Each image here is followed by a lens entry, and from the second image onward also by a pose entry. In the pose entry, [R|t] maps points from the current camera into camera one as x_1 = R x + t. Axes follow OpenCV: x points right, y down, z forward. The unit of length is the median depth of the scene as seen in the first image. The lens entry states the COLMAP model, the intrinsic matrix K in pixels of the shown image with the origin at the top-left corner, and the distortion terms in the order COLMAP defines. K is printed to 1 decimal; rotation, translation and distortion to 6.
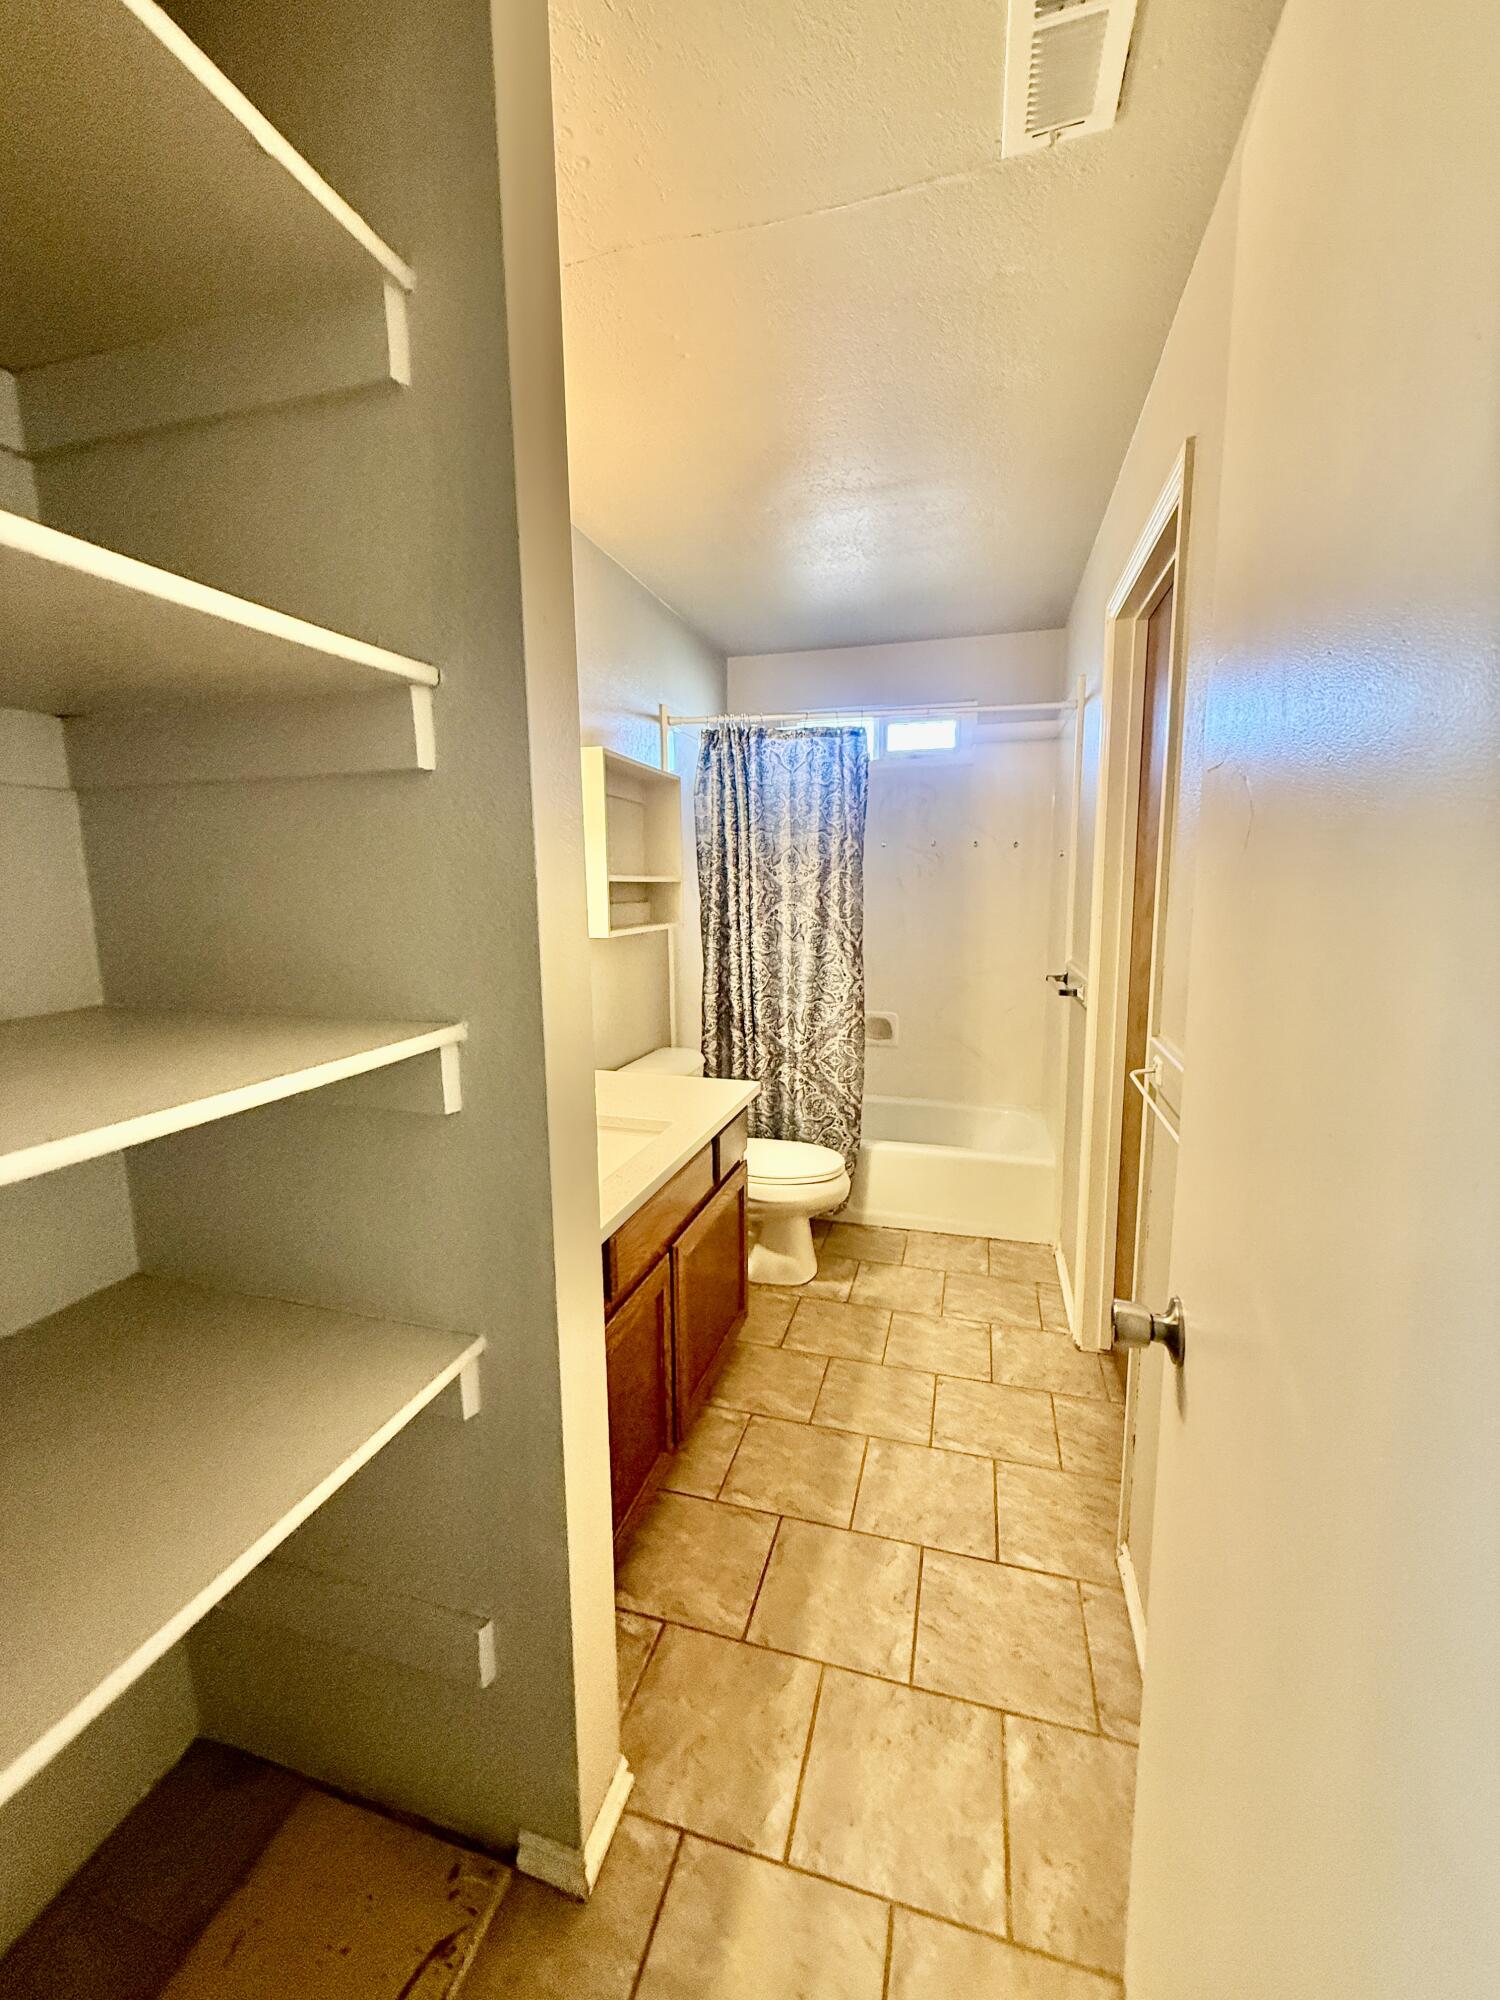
lens RADIAL K [[795.8, 0, 753.1], [0, 795.8, 994.6], [0, 0, 1]] dist [0.000441, -0.000903]
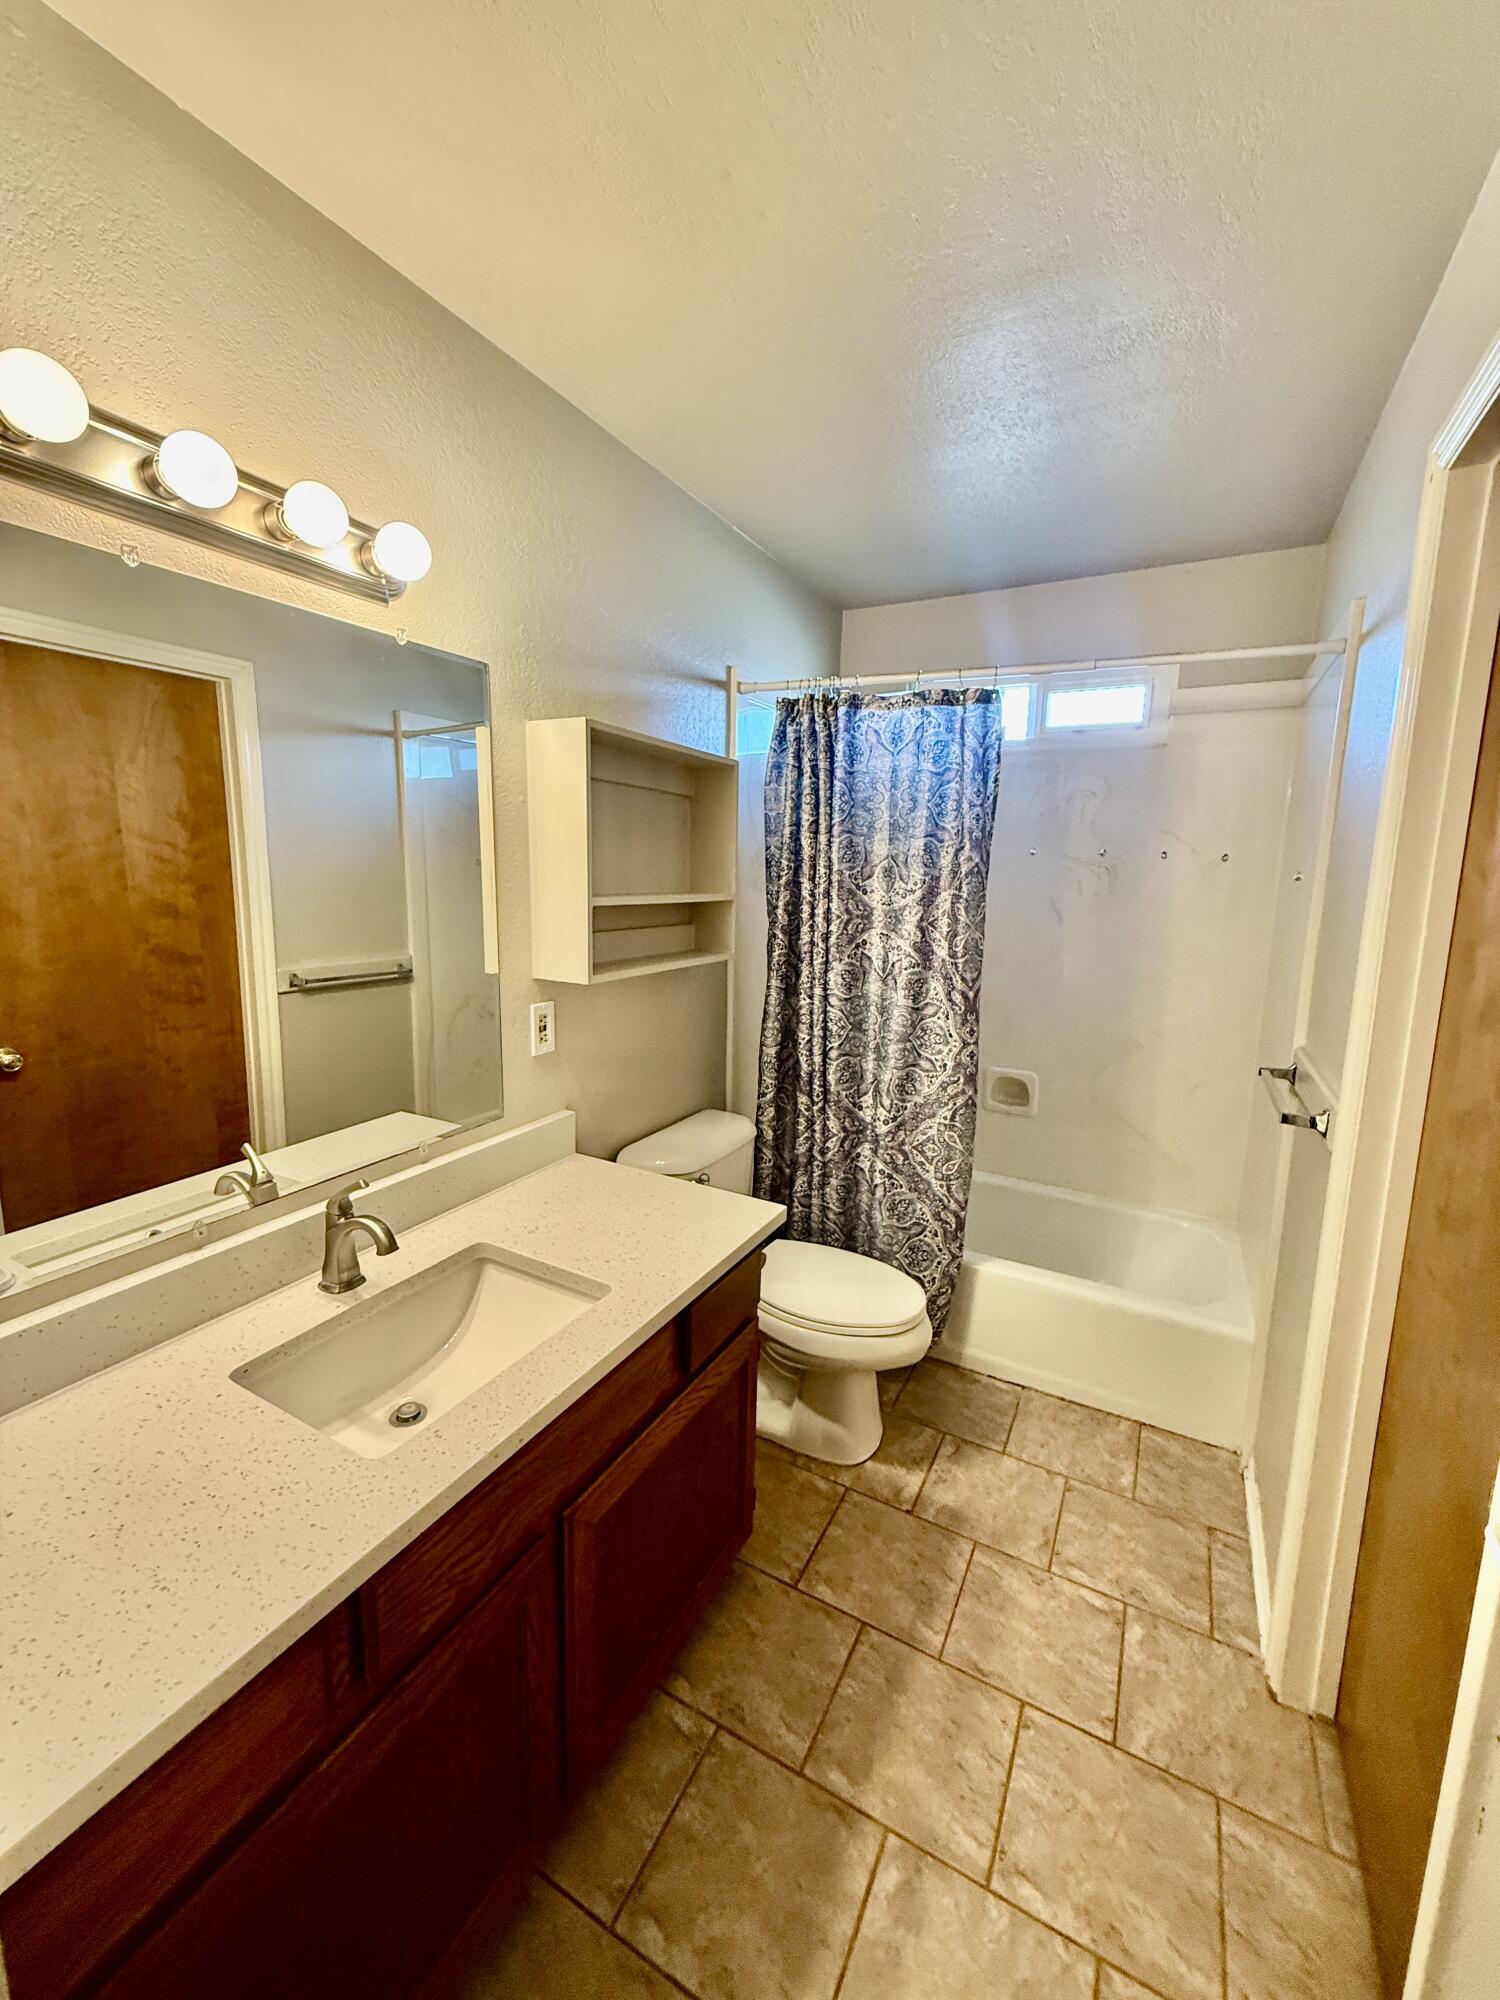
lens RADIAL K [[795.8, 0, 750.3], [0, 795.8, 995.3], [0, 0, 1]] dist [0.000441, -0.000903]
pose [[0.975427, 0.062196, -0.211360, 0.115447], [-0.058683, 0.998015, 0.022856, -0.088485], [0.212362, -0.009891, 0.977141, 0.333331]]
